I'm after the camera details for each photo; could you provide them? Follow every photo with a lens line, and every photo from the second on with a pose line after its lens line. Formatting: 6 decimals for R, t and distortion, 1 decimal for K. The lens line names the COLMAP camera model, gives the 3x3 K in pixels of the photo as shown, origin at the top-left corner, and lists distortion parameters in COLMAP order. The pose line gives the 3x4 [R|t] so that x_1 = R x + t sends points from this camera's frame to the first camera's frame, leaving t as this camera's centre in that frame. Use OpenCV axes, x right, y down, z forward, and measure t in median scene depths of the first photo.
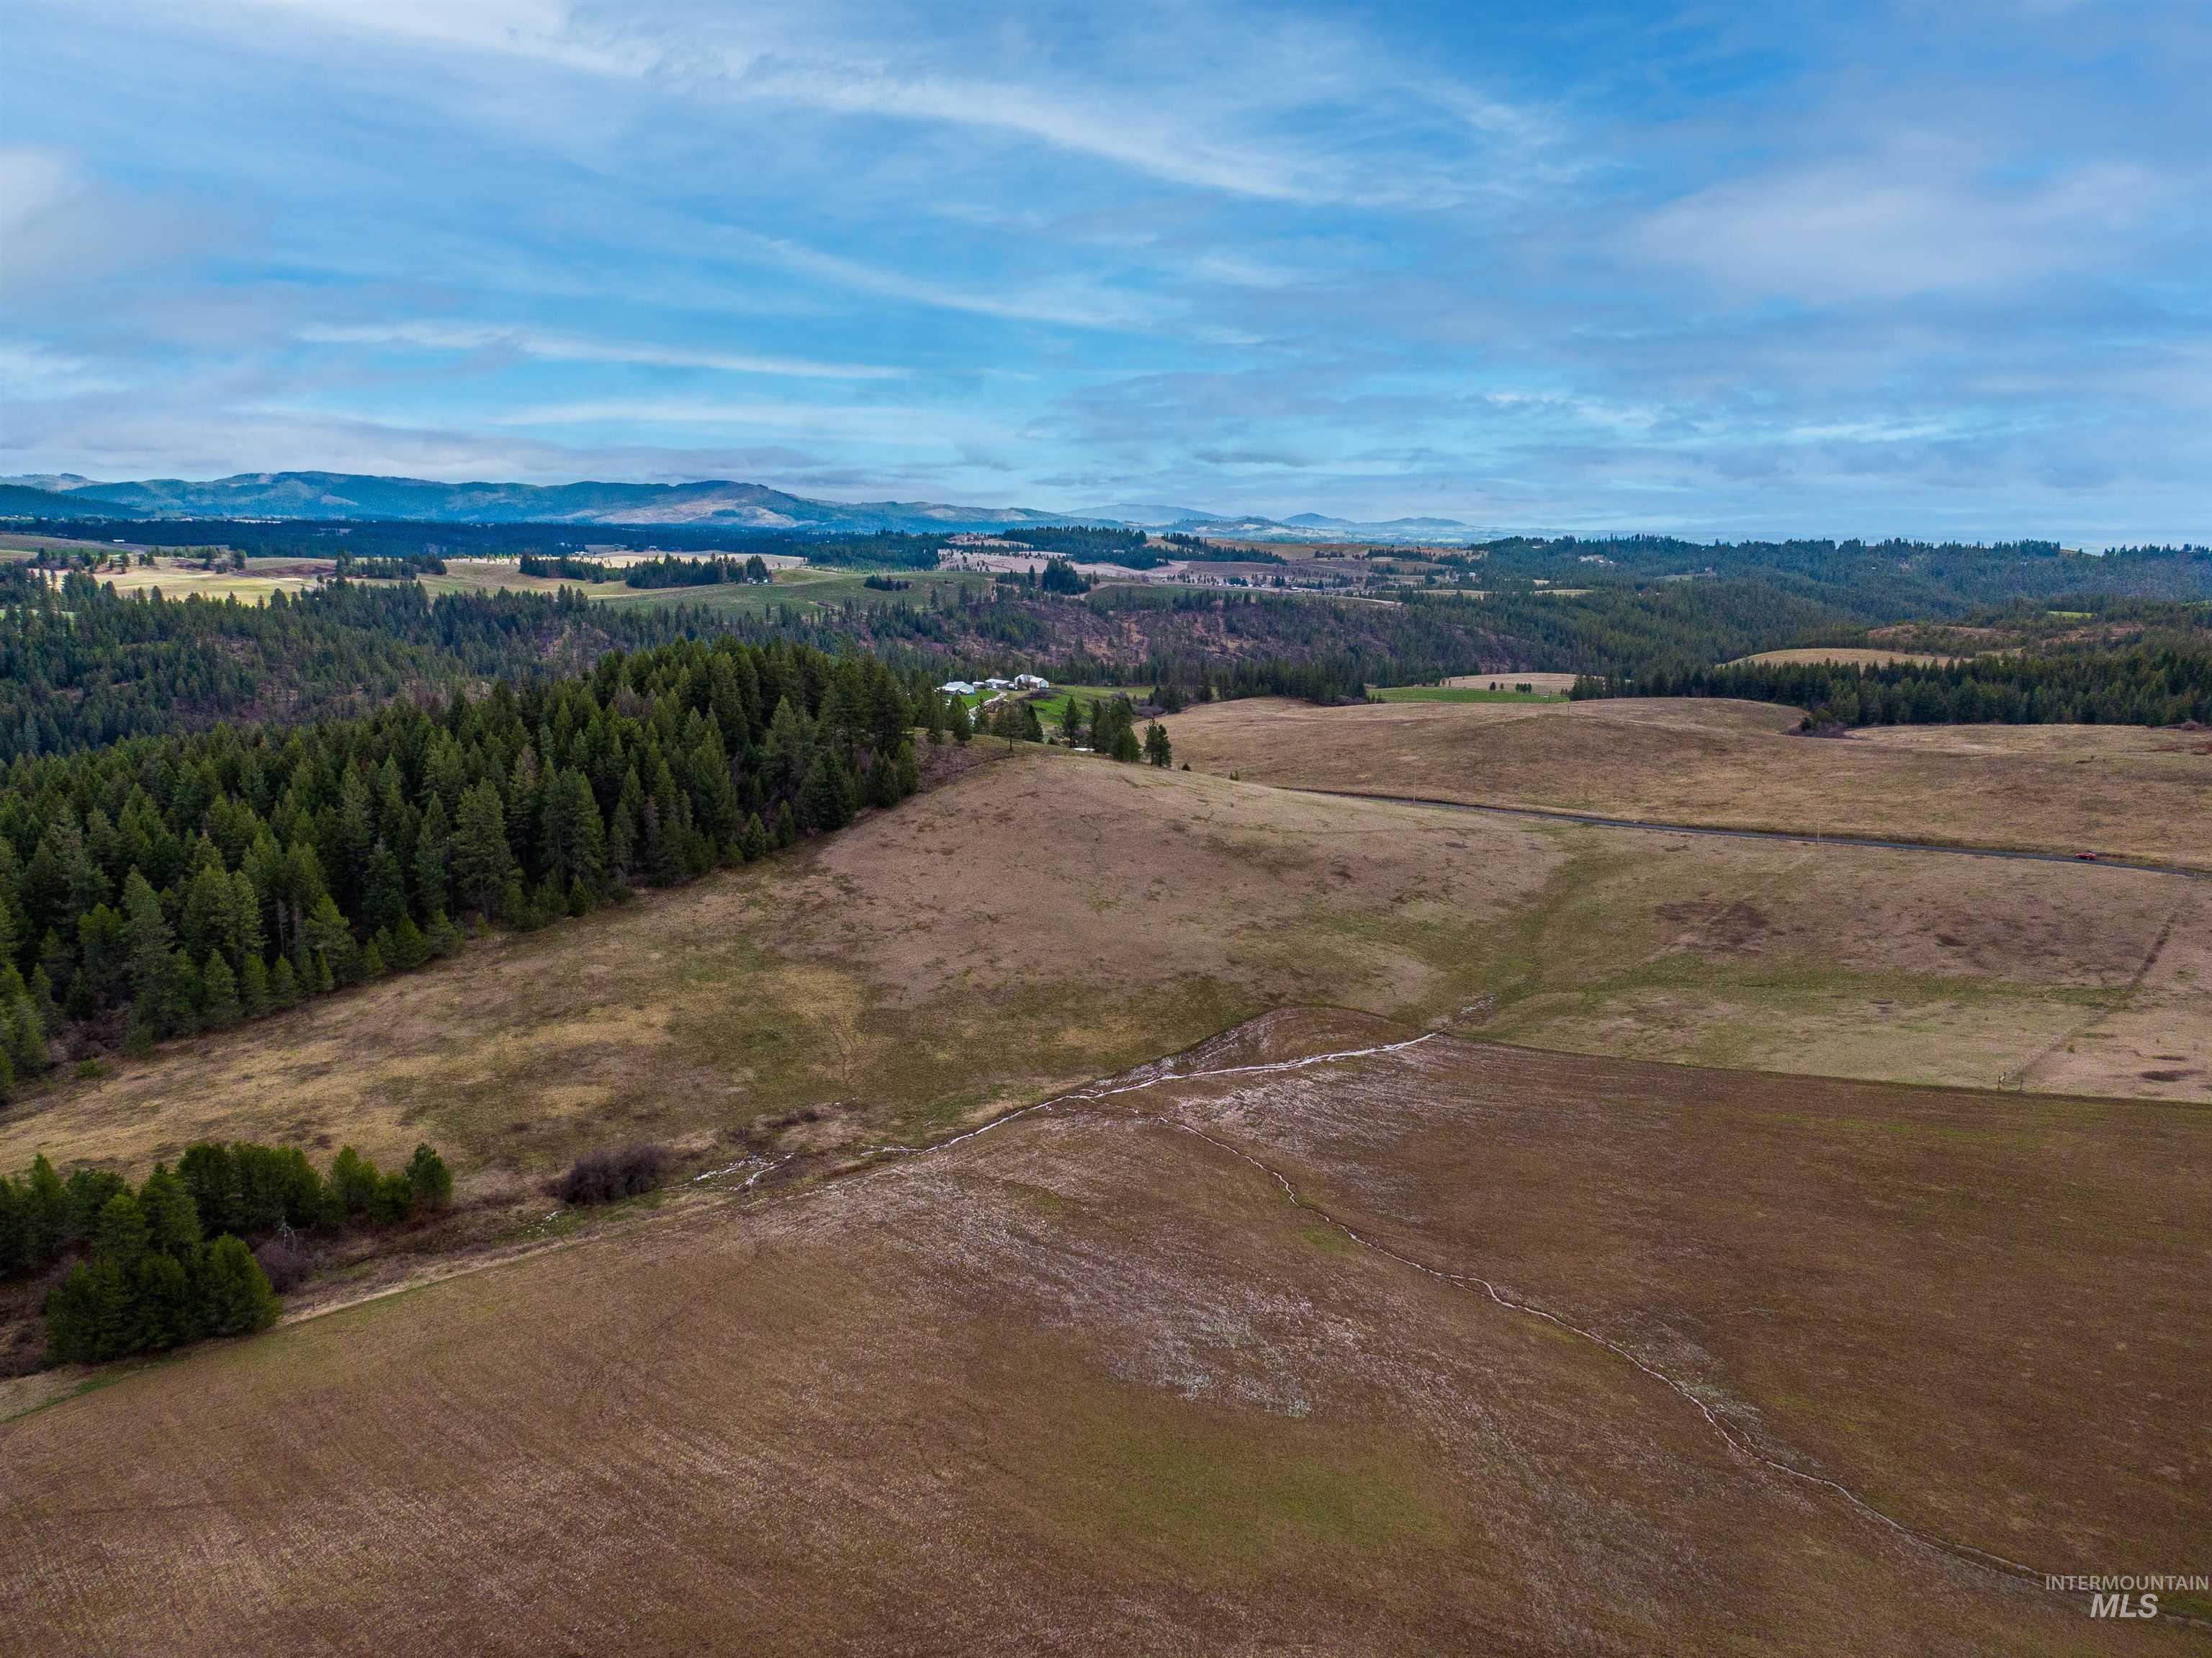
lens RADIAL K [[1598.7, 0, 1110.2], [0, 1598.7, 818.5], [0, 0, 1]] dist [0.017150, -0.026487]
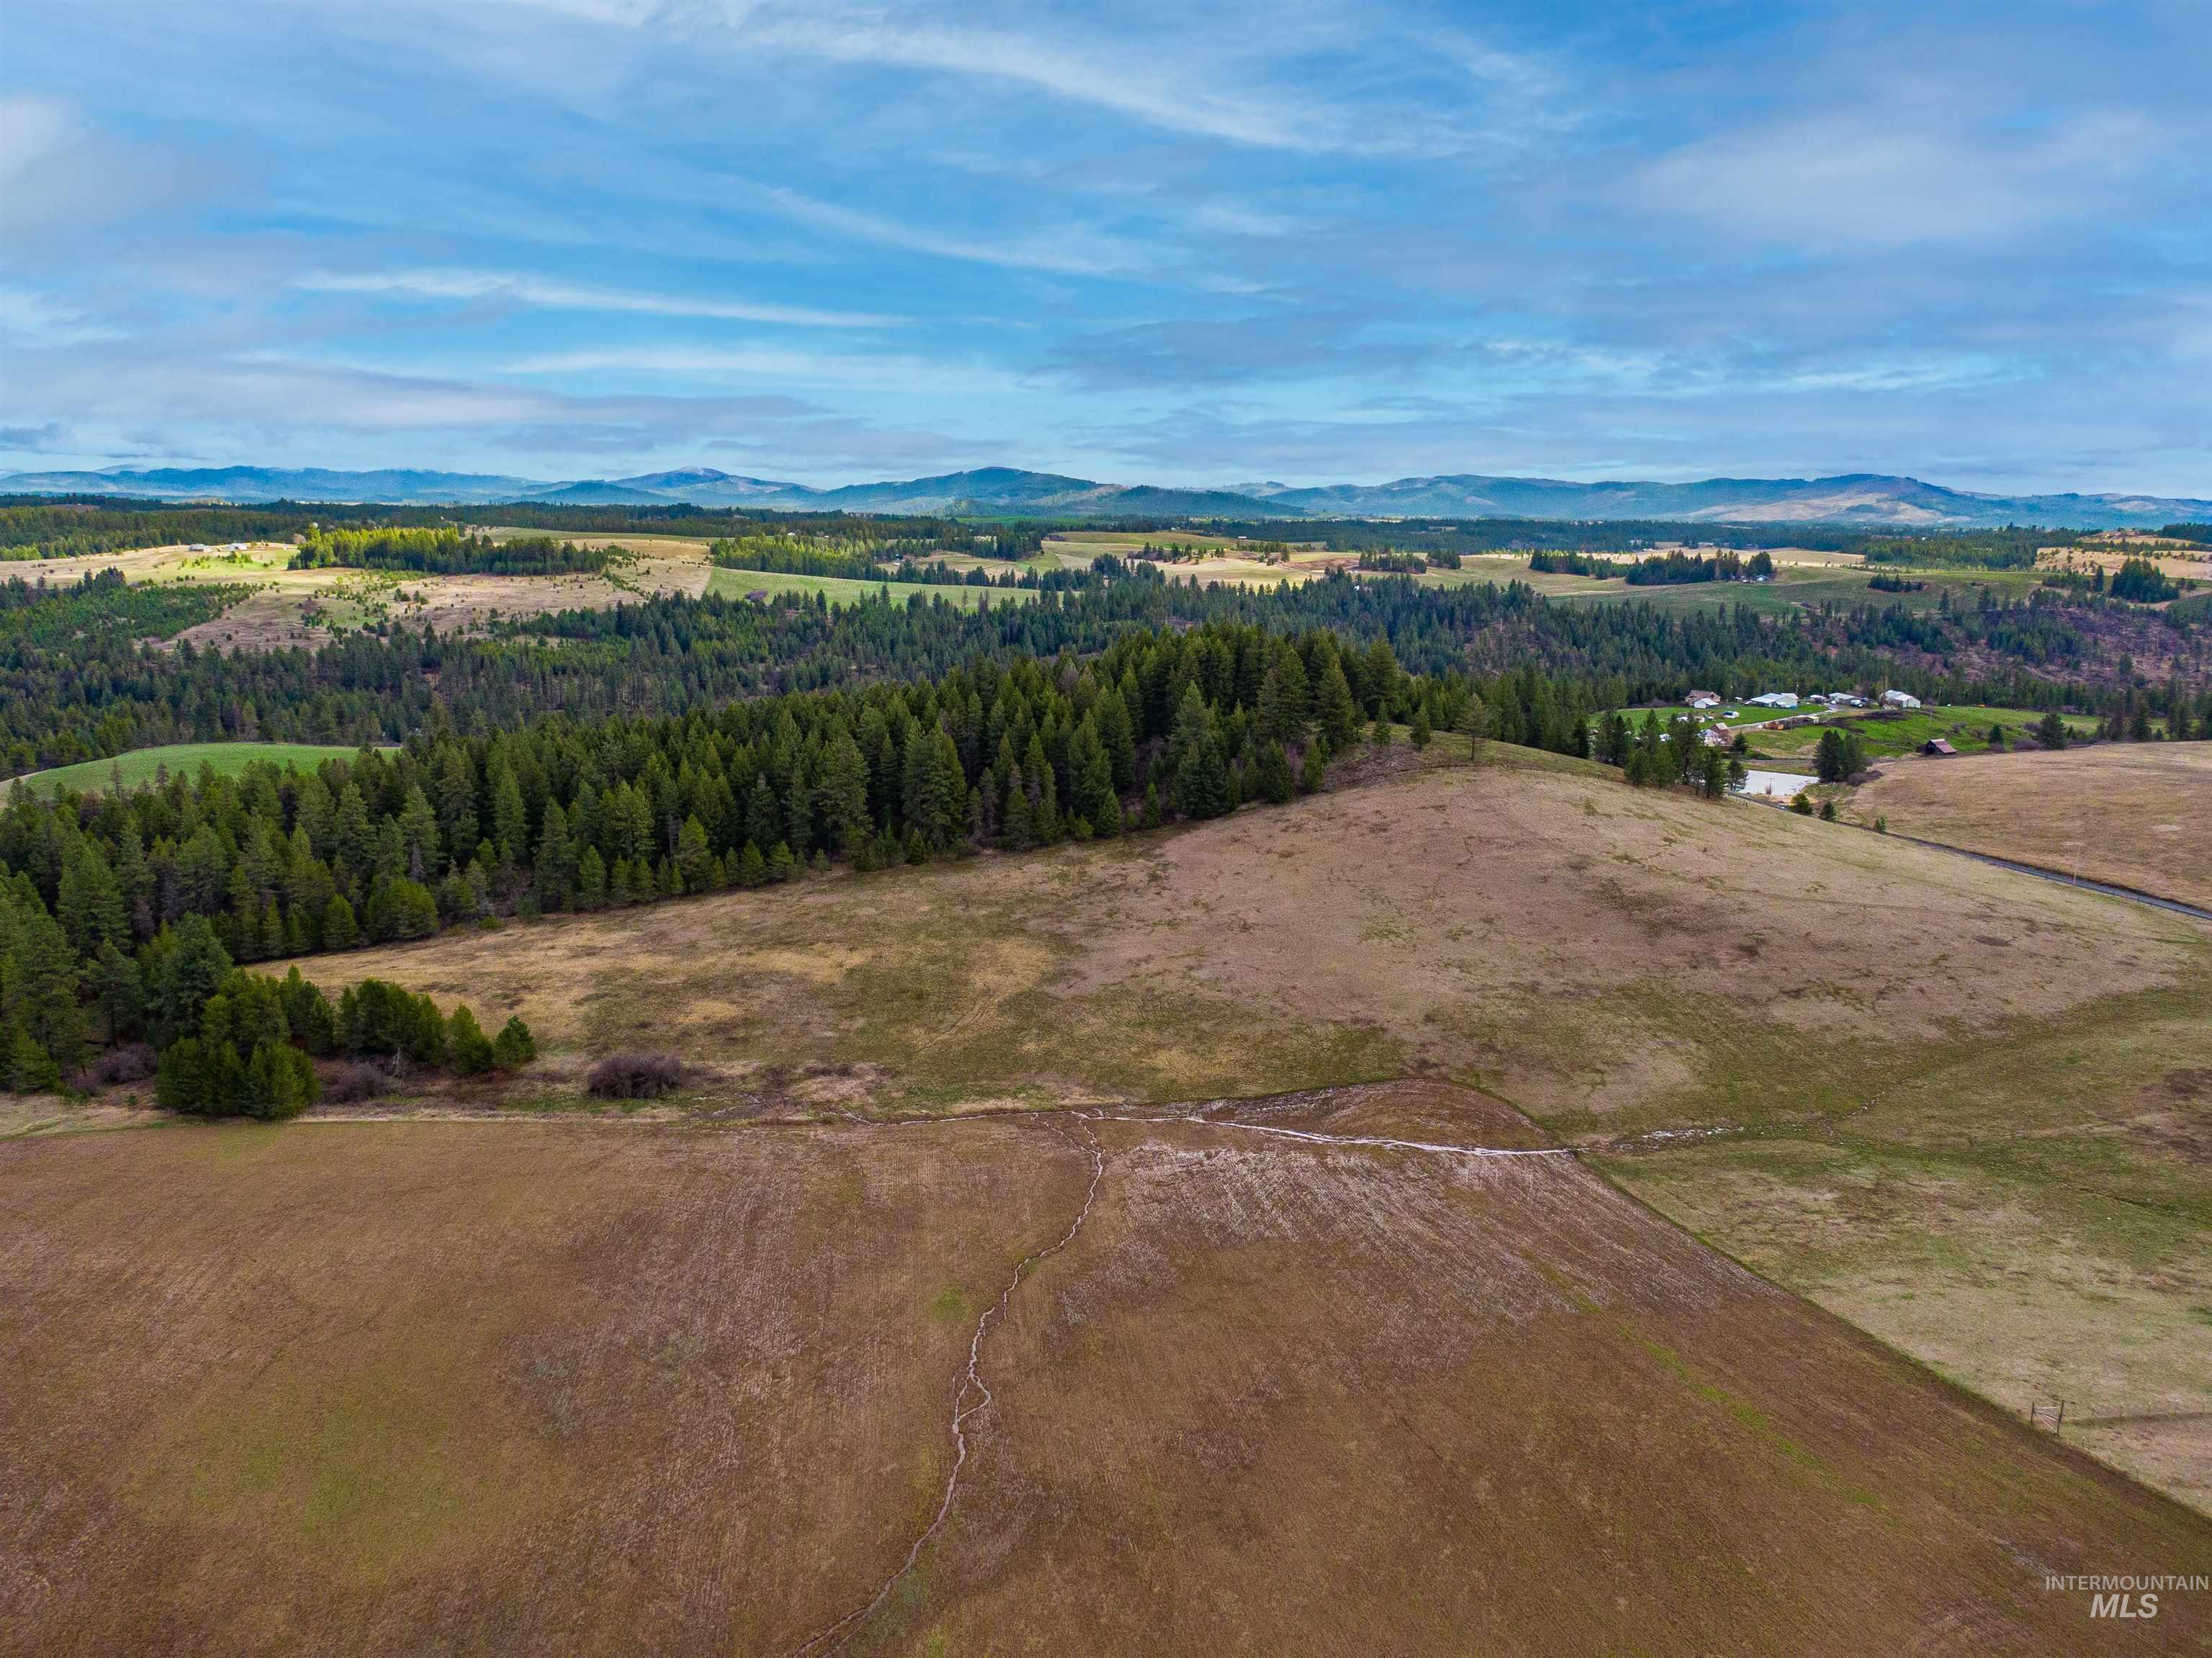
lens RADIAL K [[1598.7, 0, 1104.8], [0, 1598.7, 842.0], [0, 0, 1]] dist [0.017150, -0.026487]
pose [[0.778151, 0.119200, -0.616663, 0.091924], [-0.109850, 0.992521, 0.053236, -0.005736], [0.618397, 0.026315, 0.785425, 0.046170]]
